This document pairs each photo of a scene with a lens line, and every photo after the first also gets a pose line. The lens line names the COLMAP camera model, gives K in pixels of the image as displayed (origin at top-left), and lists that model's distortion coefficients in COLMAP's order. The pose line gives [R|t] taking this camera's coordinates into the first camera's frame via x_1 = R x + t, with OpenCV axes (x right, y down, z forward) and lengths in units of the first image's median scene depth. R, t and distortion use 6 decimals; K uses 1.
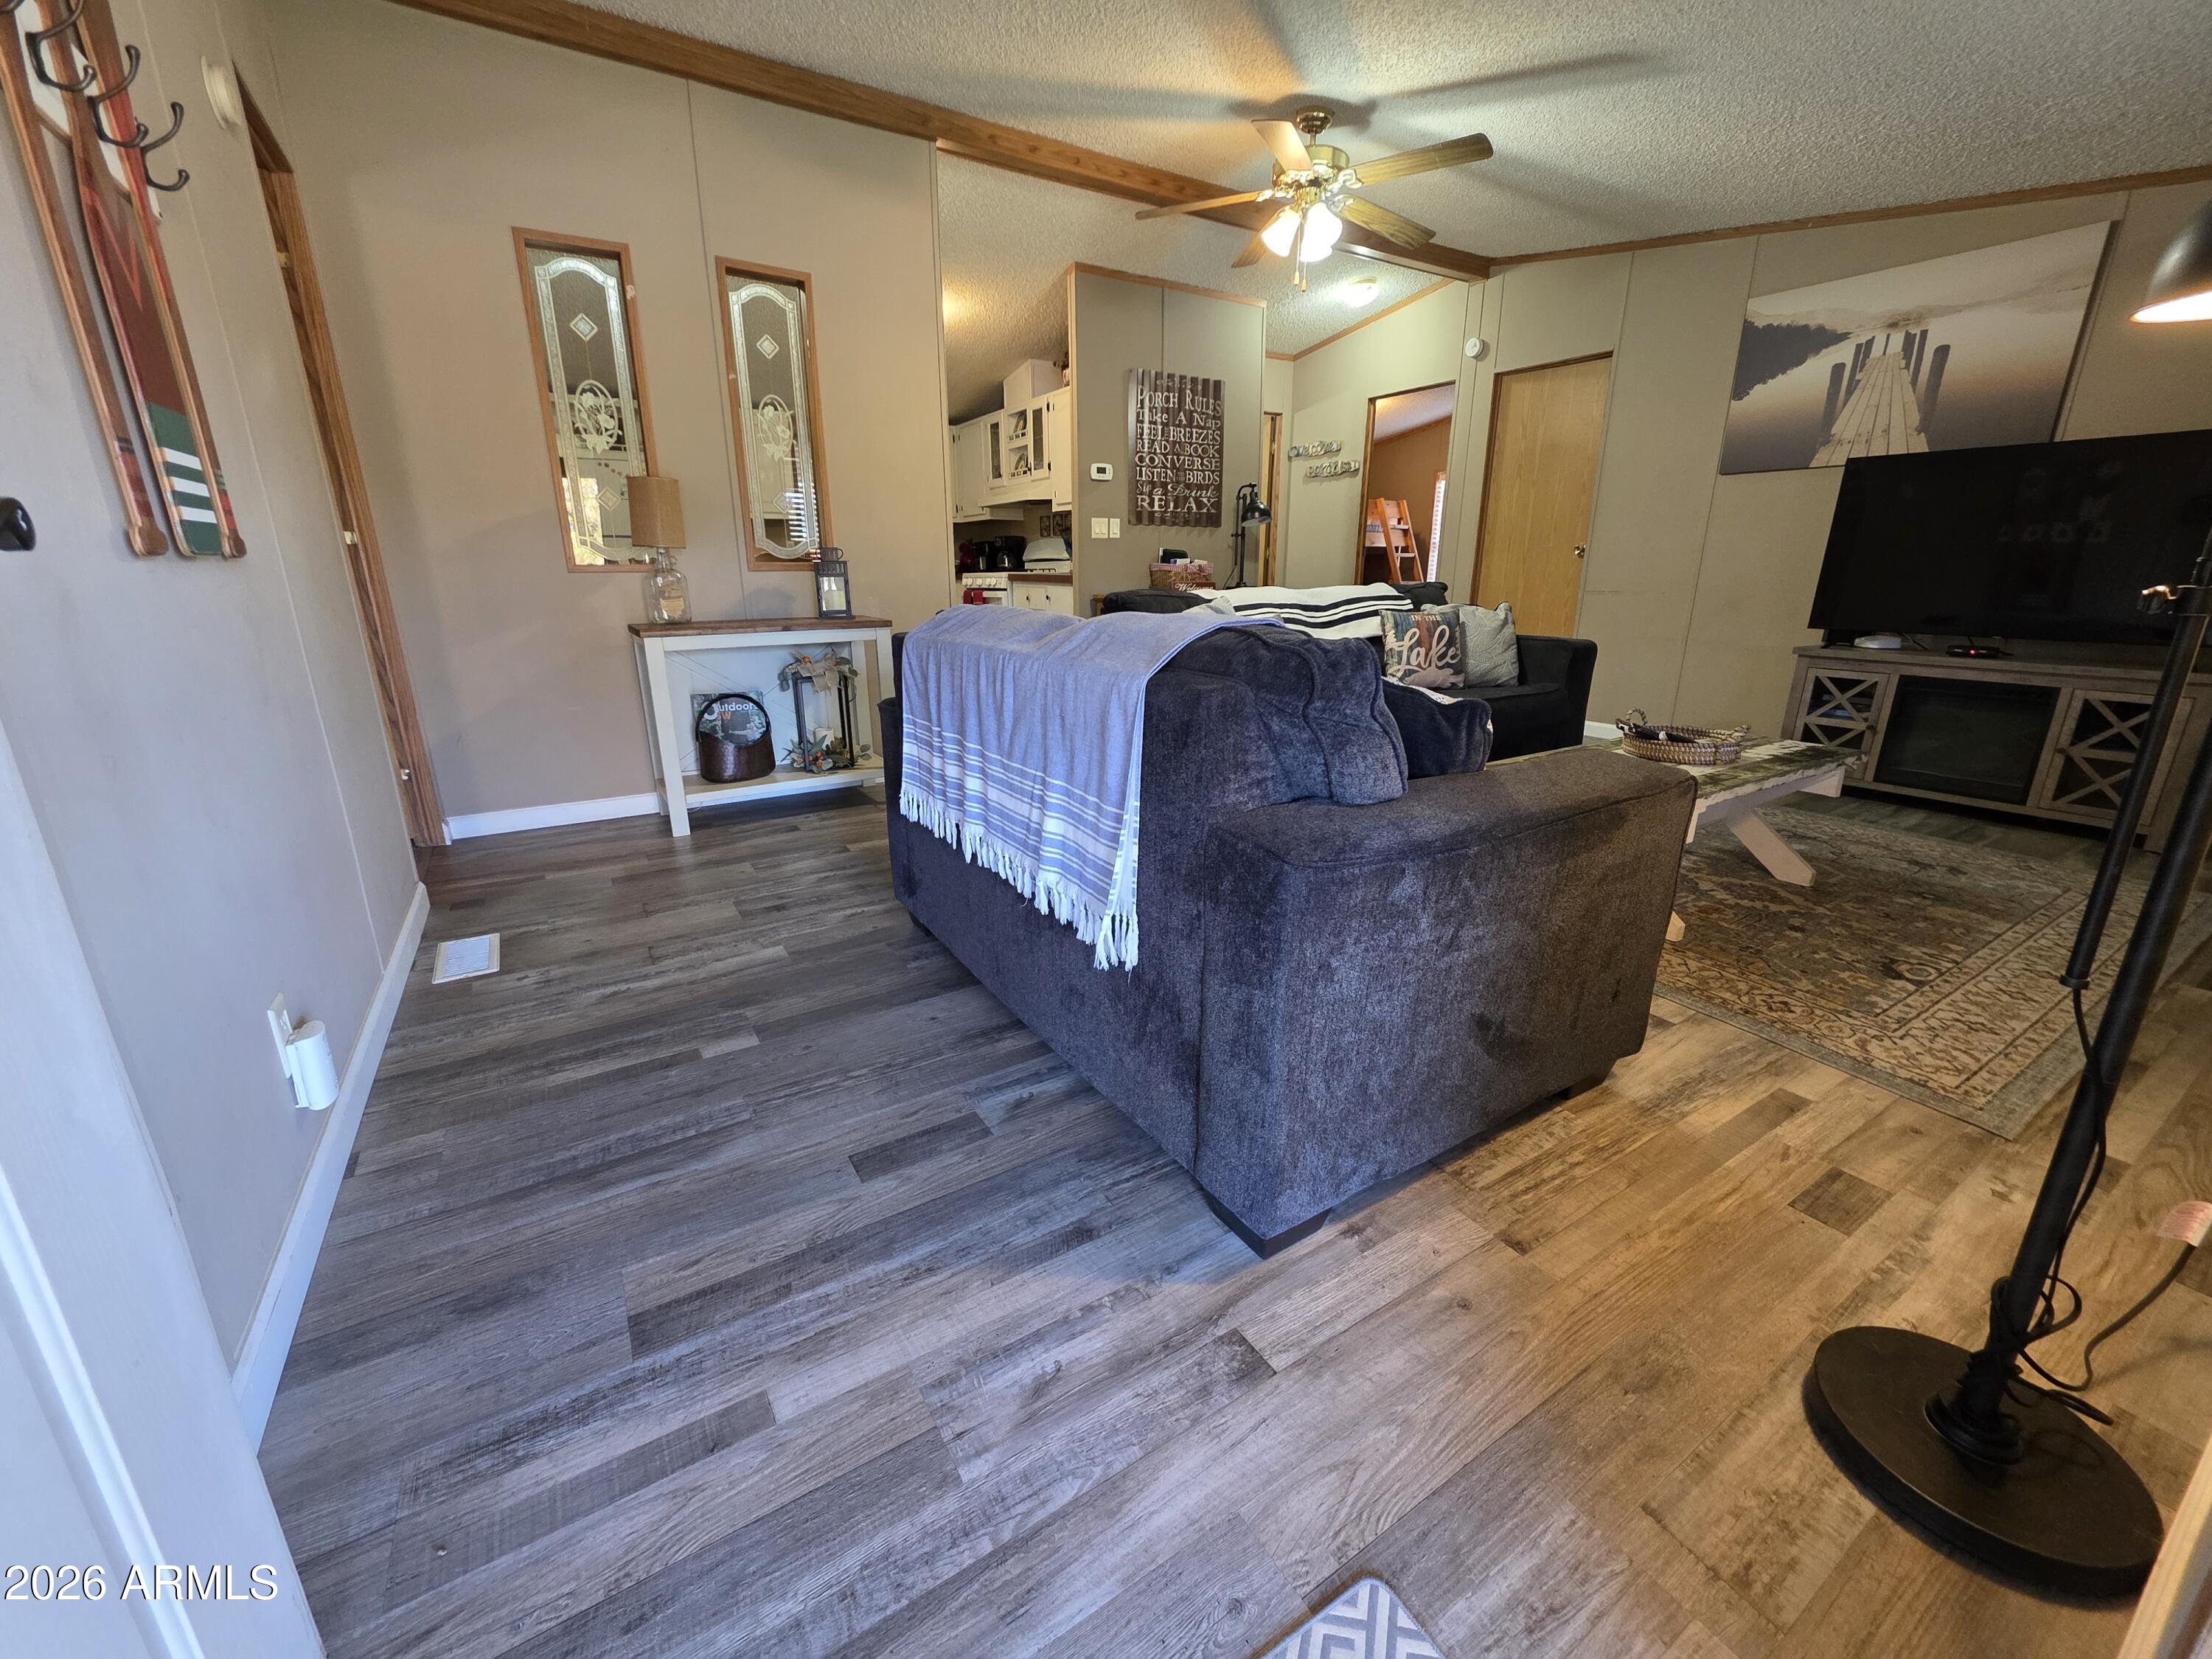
lens RADIAL K [[876.8, 0, 1109.3], [0, 876.8, 825.6], [0, 0, 1]] dist [-0.002898, -0.000200]
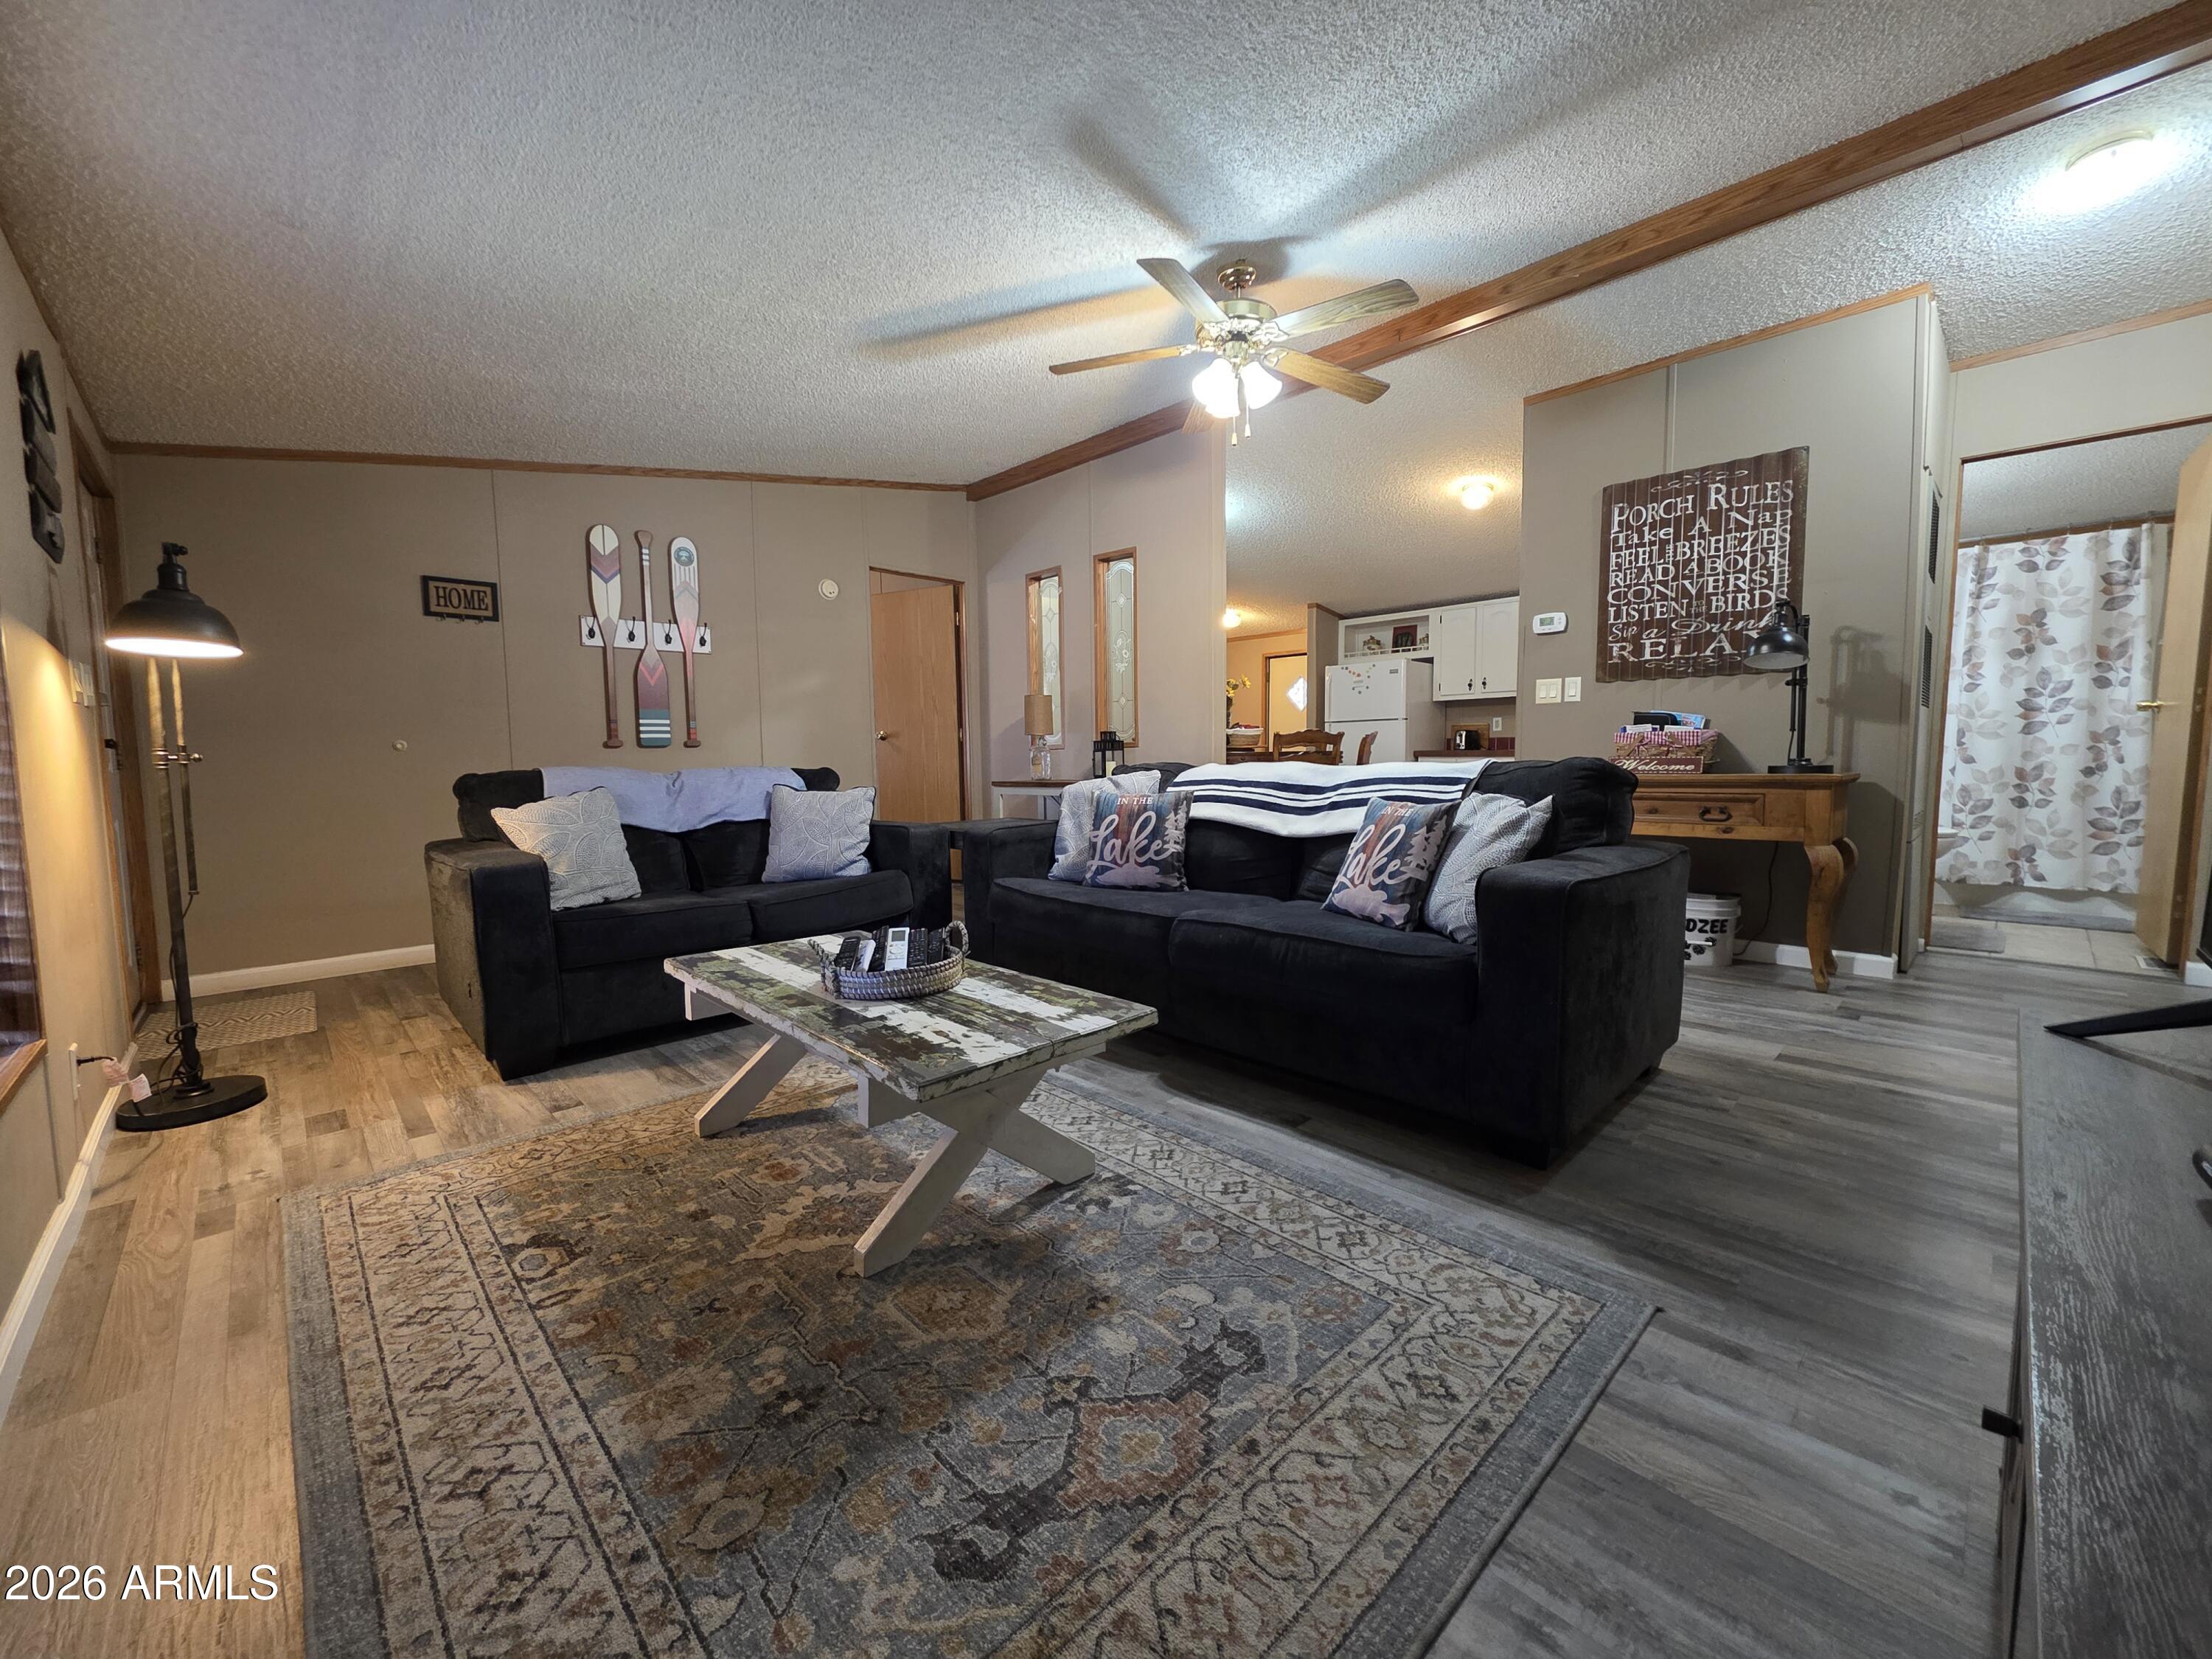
lens RADIAL K [[885.1, 0, 1101.8], [0, 885.1, 821.7], [0, 0, 1]] dist [0.000933, 0.000214]
pose [[0.201876, 0.074618, -0.976565, 1.453353], [-0.263839, 0.964377, 0.019146, -0.283116], [0.943205, 0.253791, 0.214371, 1.004992]]
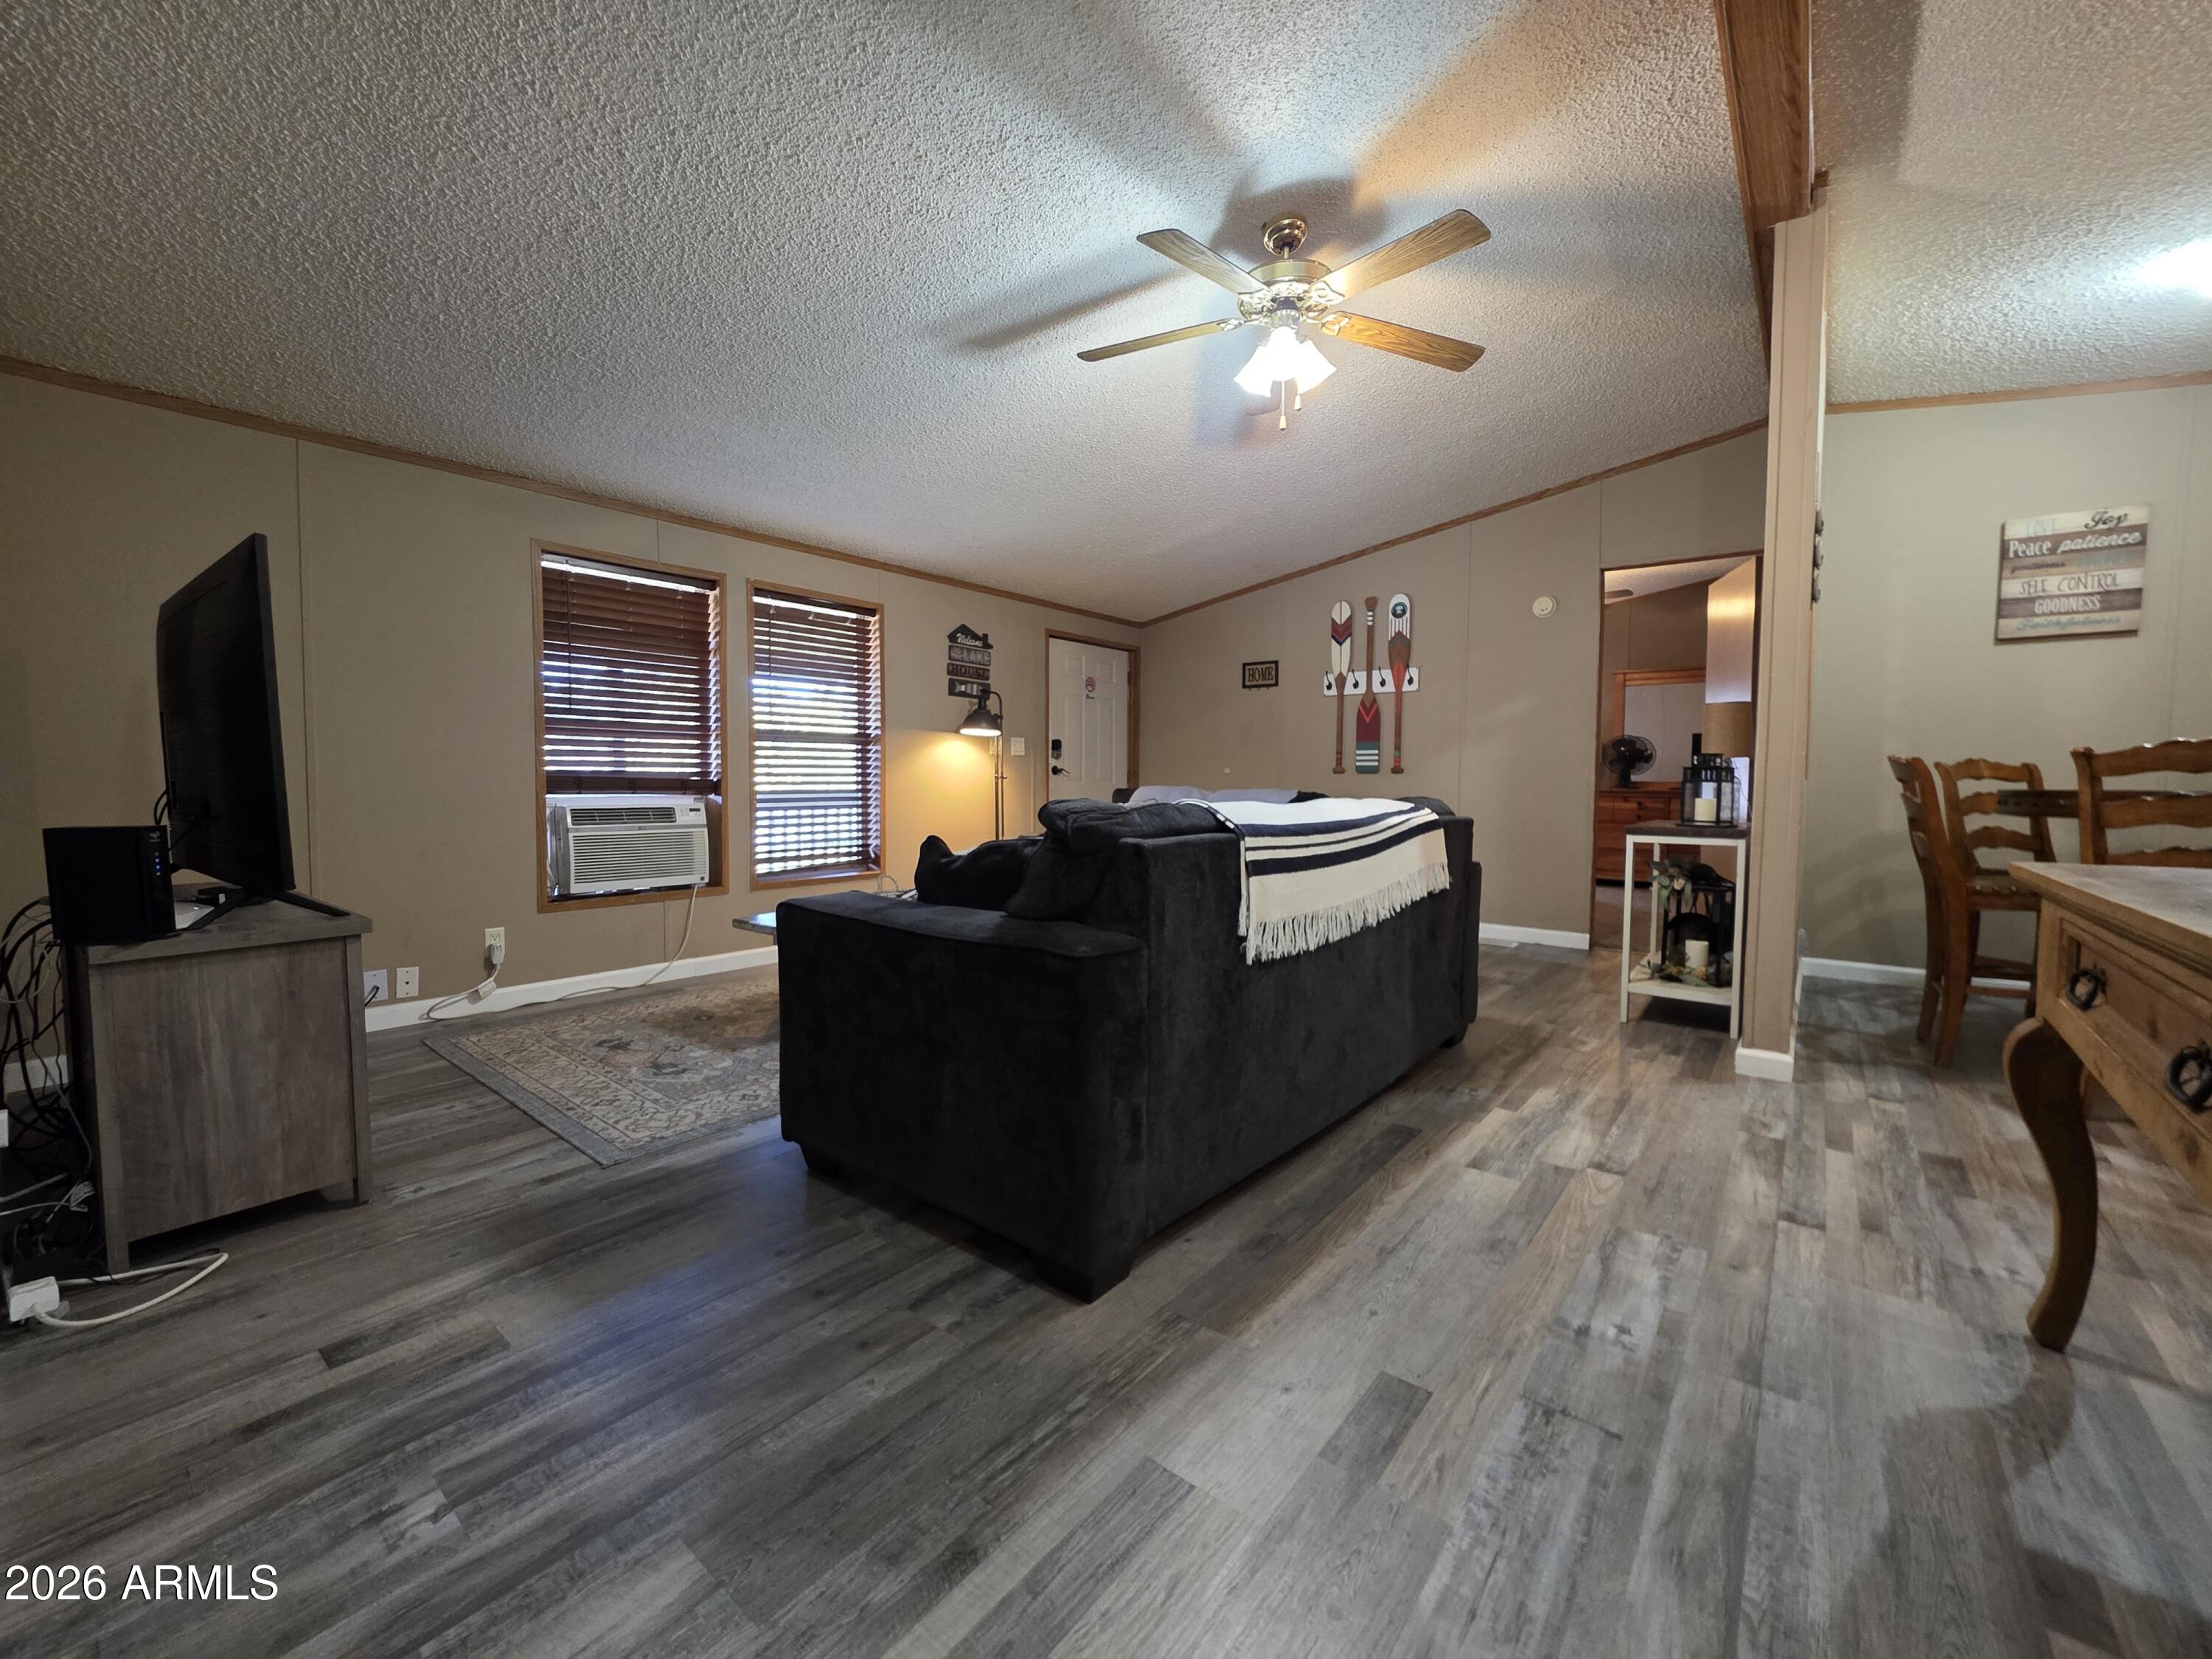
lens RADIAL K [[885.1, 0, 1101.8], [0, 885.1, 821.7], [0, 0, 1]] dist [0.000933, 0.000214]
pose [[-0.947148, 0.010694, -0.320619, 0.827492], [-0.095668, 0.944551, 0.314119, -0.666997], [0.306200, 0.328190, -0.893607, 2.293921]]
